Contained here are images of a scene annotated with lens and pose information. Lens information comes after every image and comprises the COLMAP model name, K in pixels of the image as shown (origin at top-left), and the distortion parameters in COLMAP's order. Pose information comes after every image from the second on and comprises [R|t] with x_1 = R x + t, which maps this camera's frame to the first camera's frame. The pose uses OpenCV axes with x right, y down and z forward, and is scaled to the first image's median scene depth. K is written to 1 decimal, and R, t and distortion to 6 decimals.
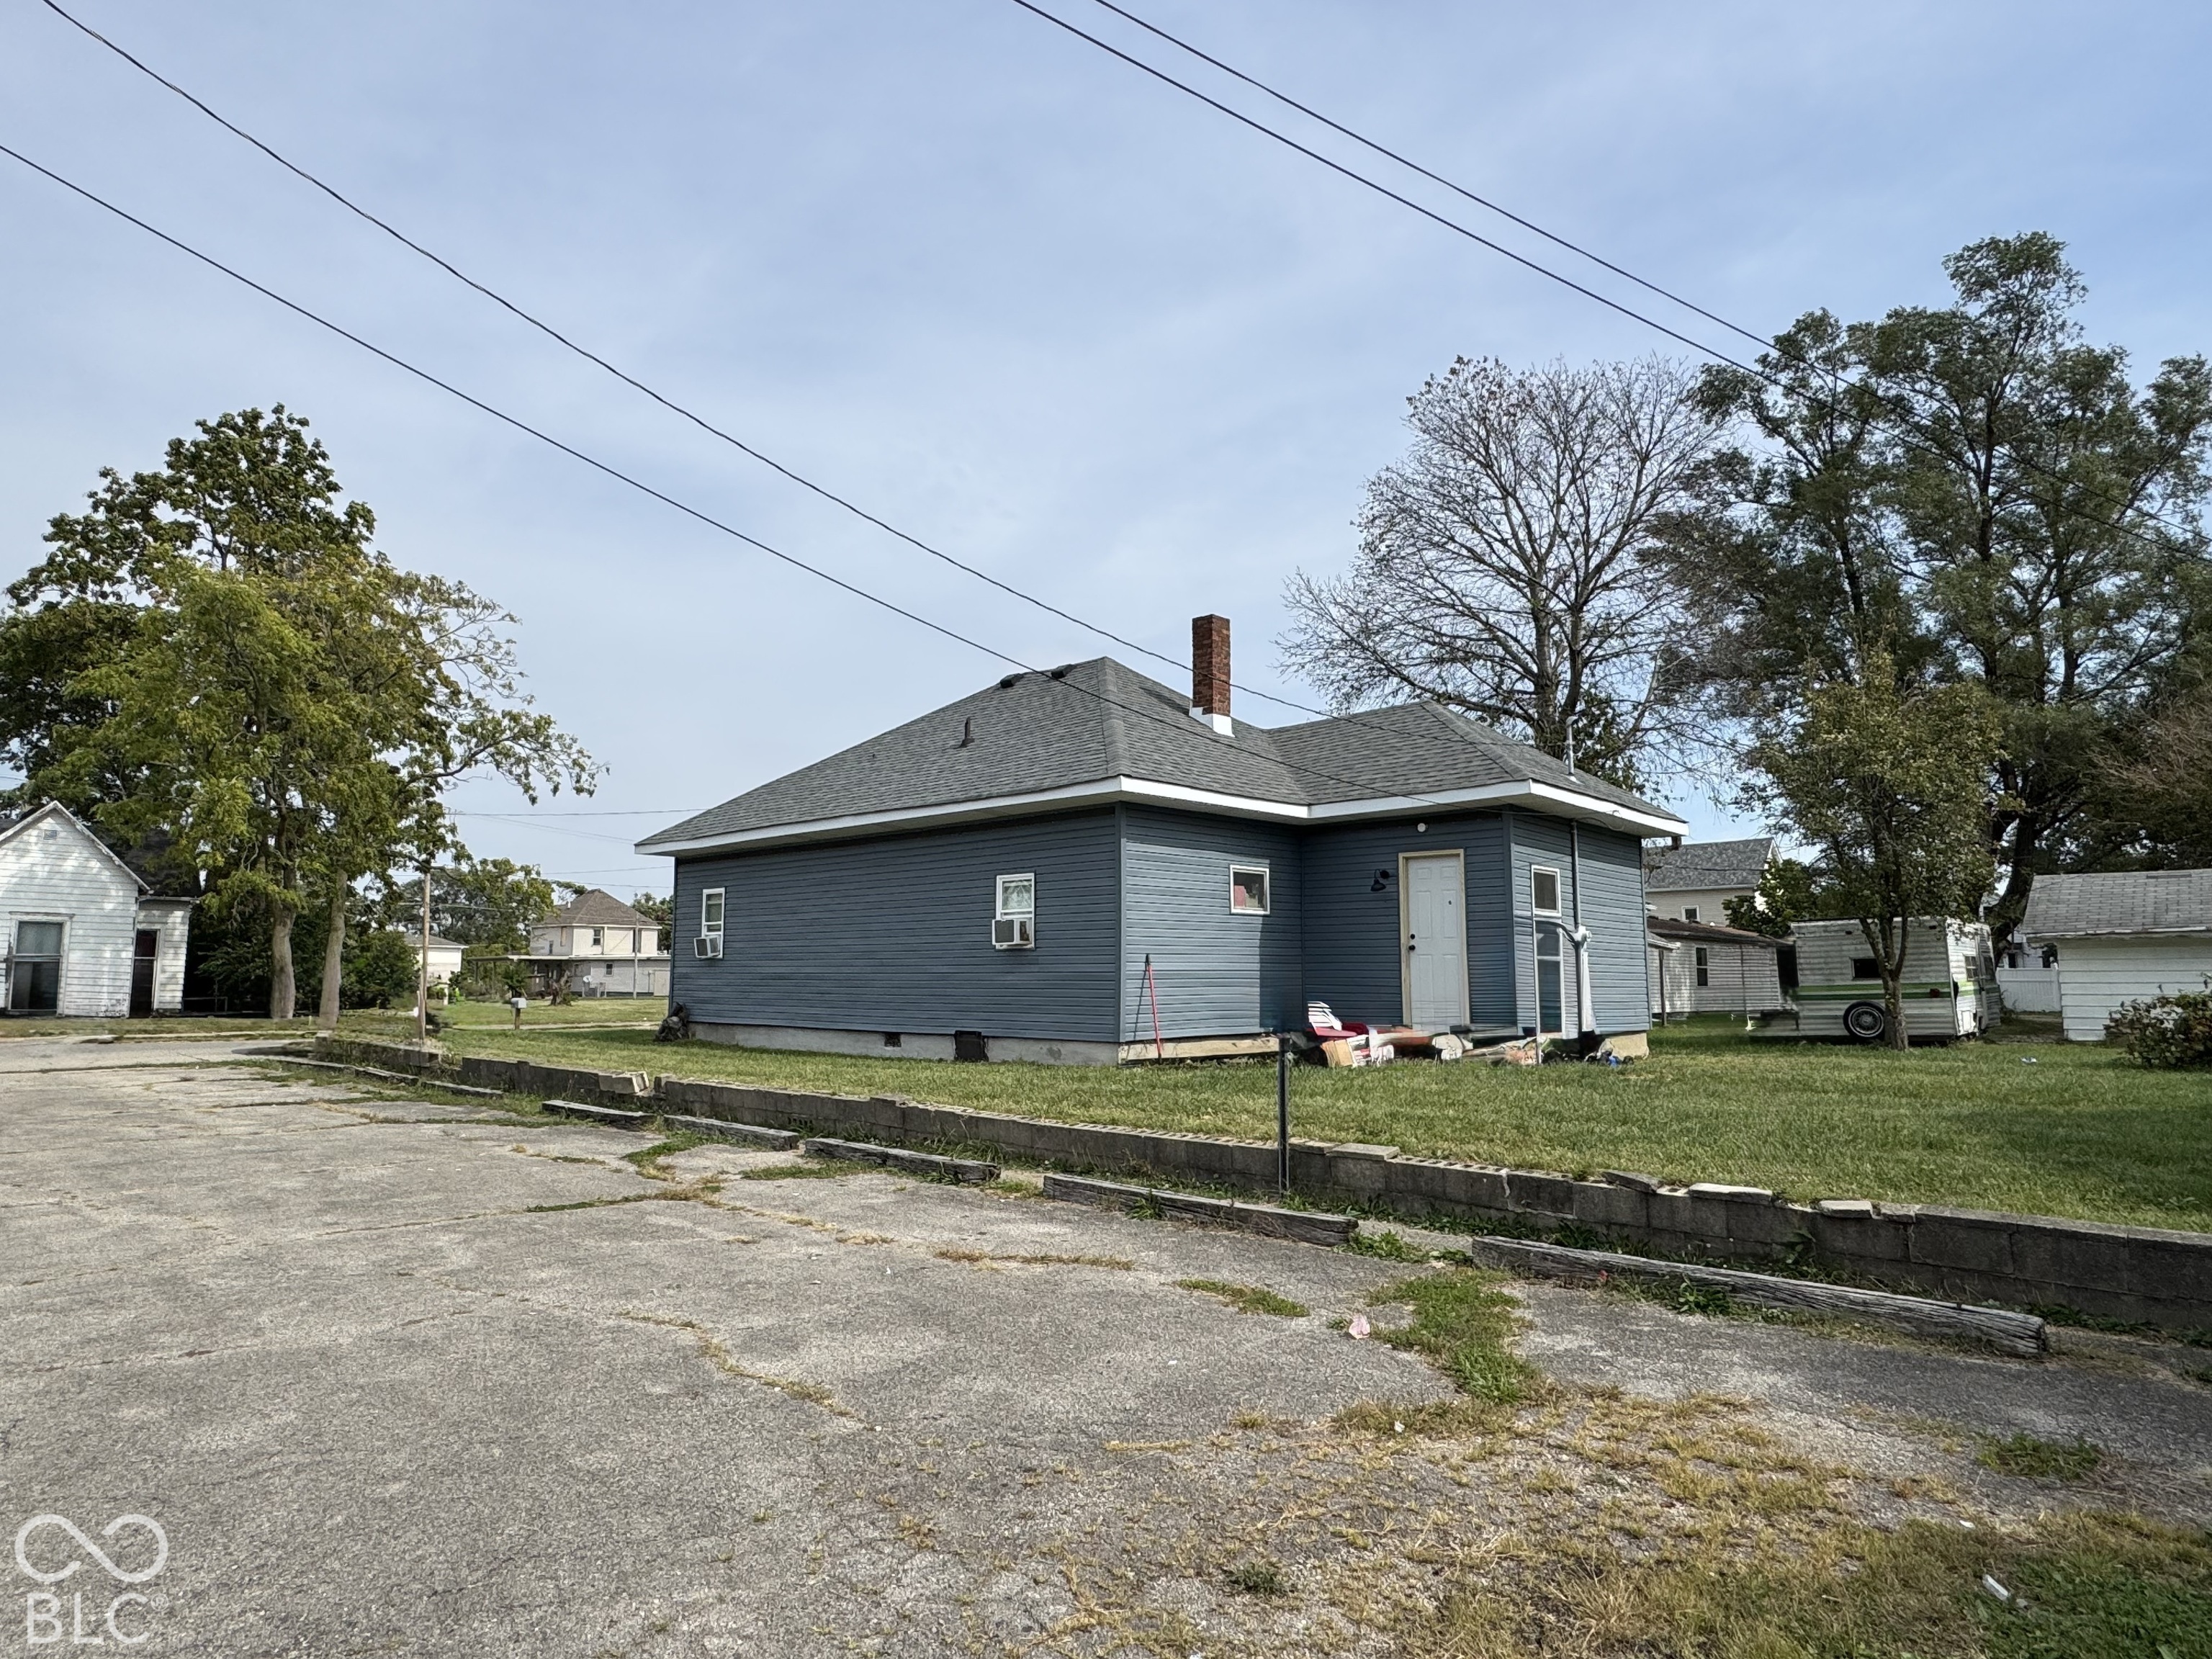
lens RADIAL K [[1256.7, 0, 1130.6], [0, 1256.7, 843.7], [0, 0, 1]] dist [0.000515, 0.000493]
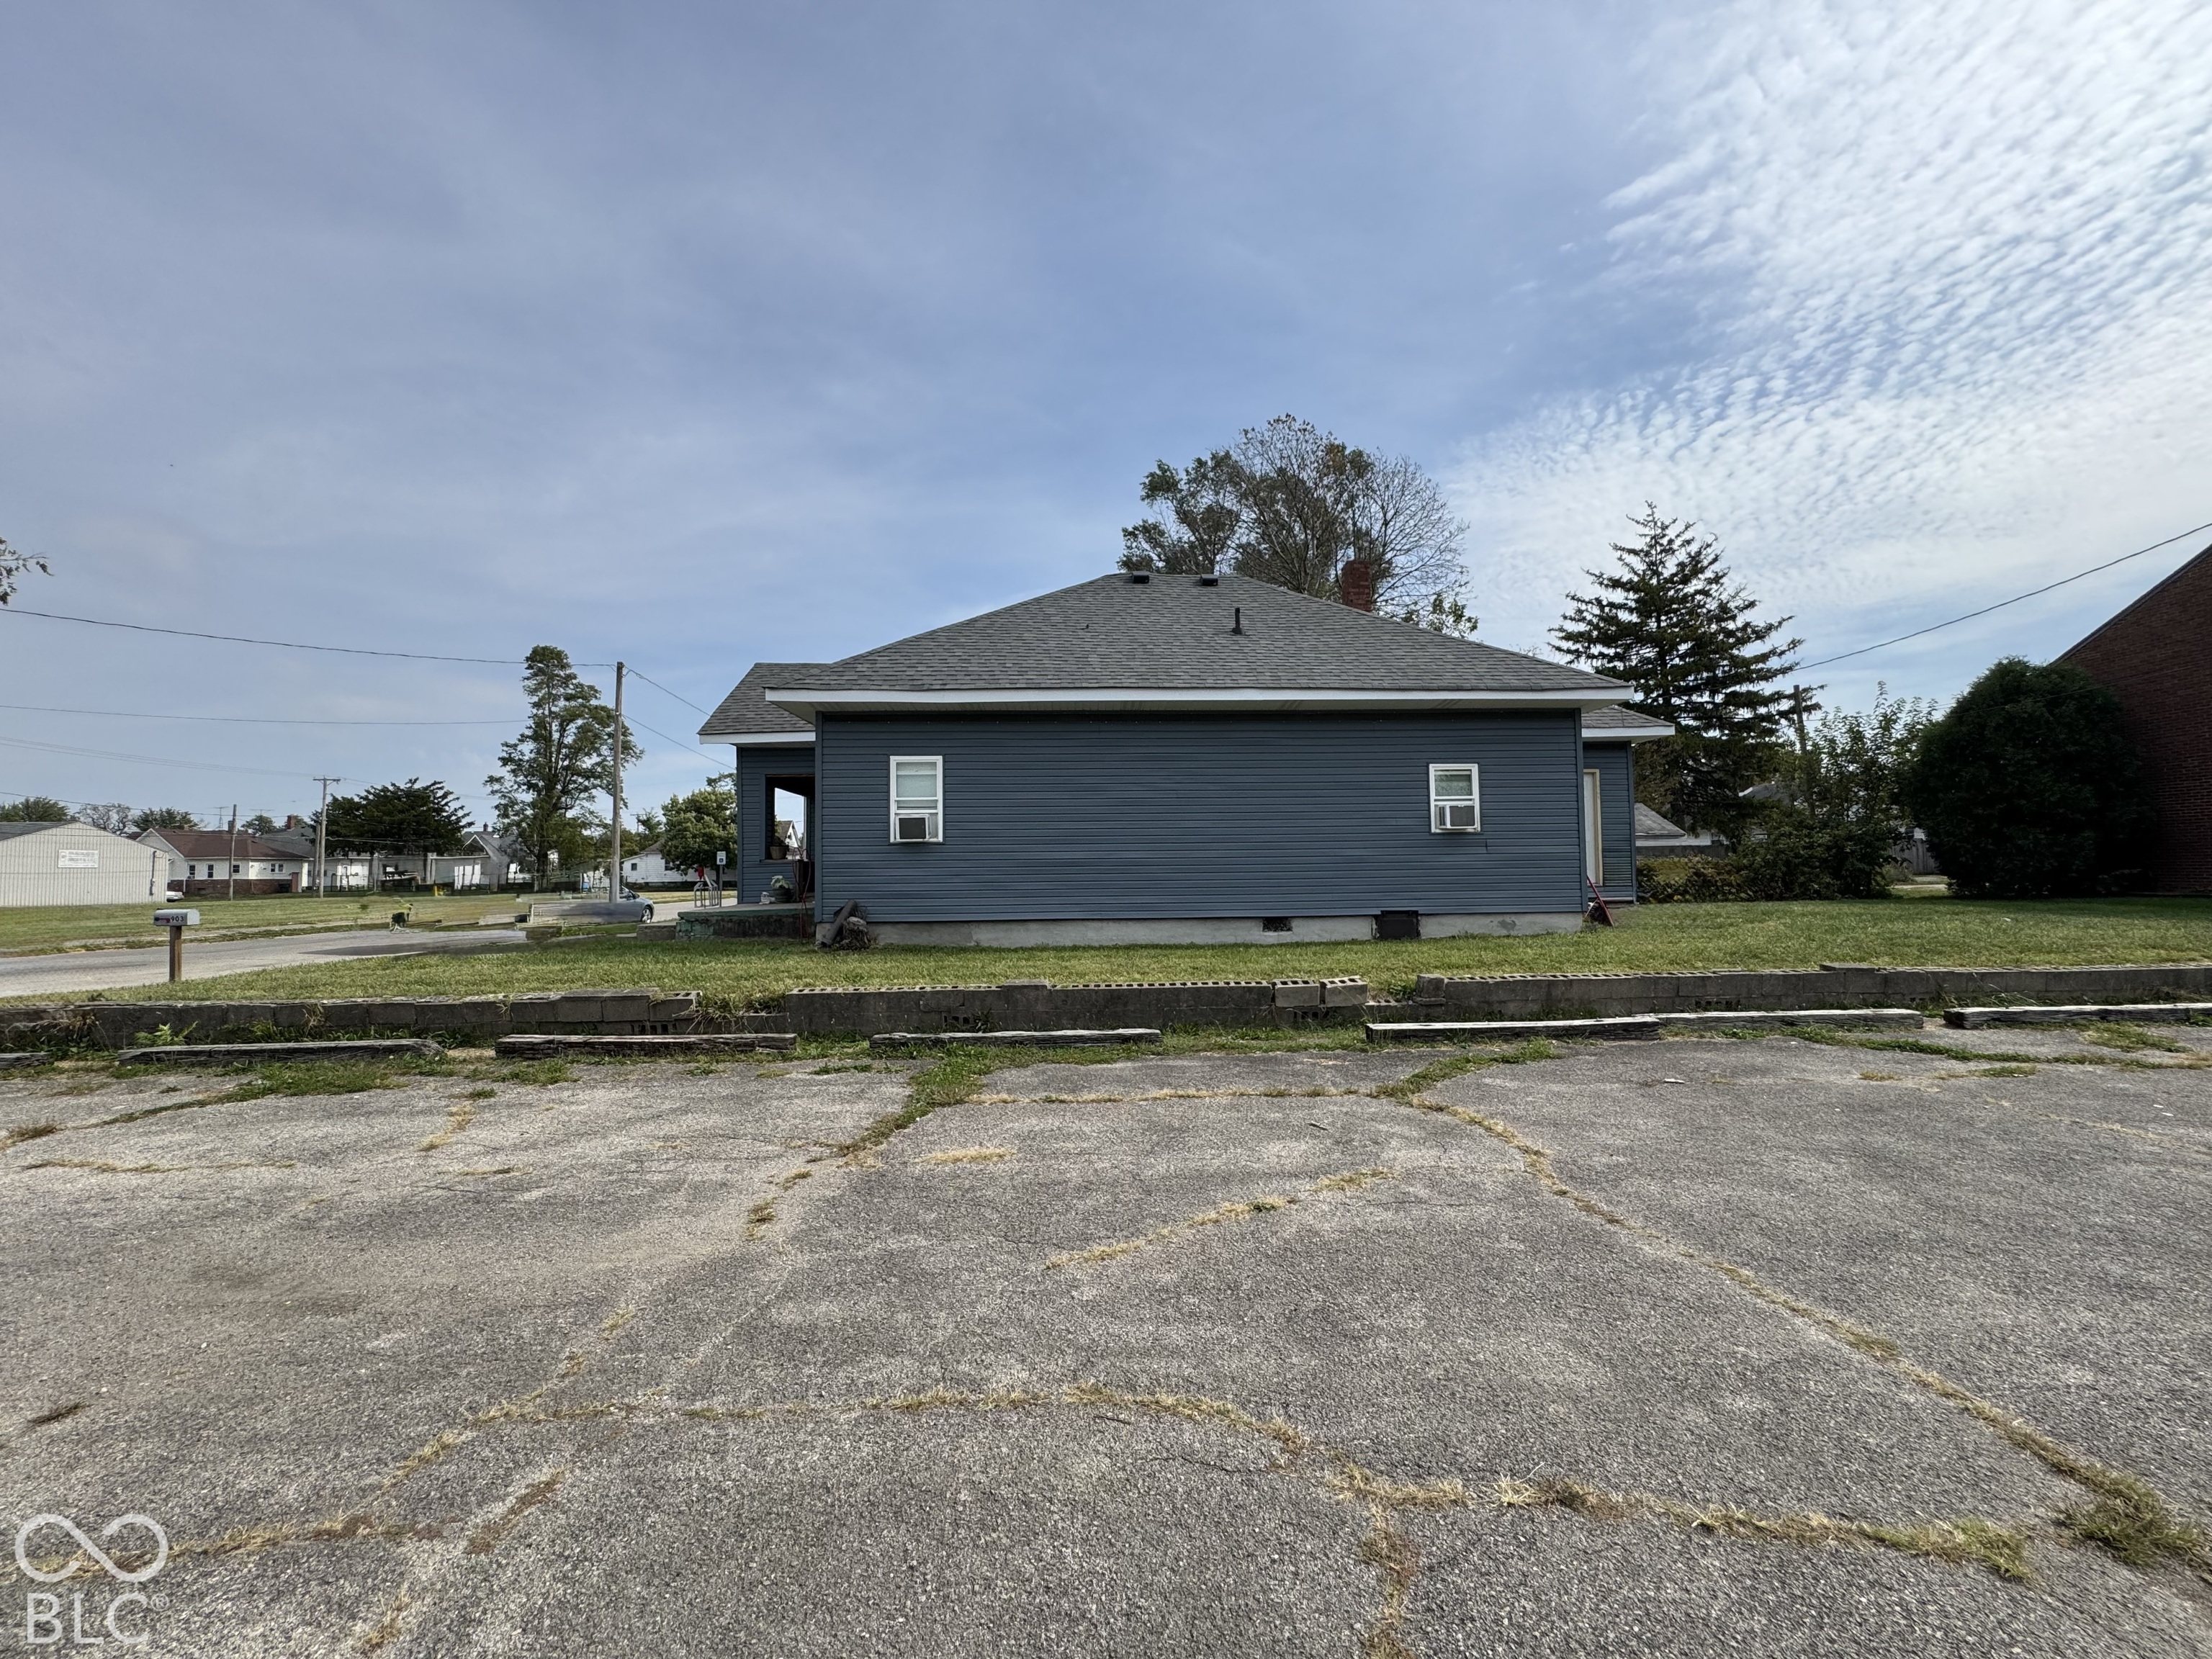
lens RADIAL K [[886.7, 0, 1106.0], [0, 886.7, 829.5], [0, 0, 1]] dist [0.001754, 0.000148]
pose [[0.701336, 0.021334, 0.712511, -0.770984], [-0.062595, 0.997534, 0.031745, 0.068269], [-0.710077, -0.066864, 0.700942, 0.612994]]
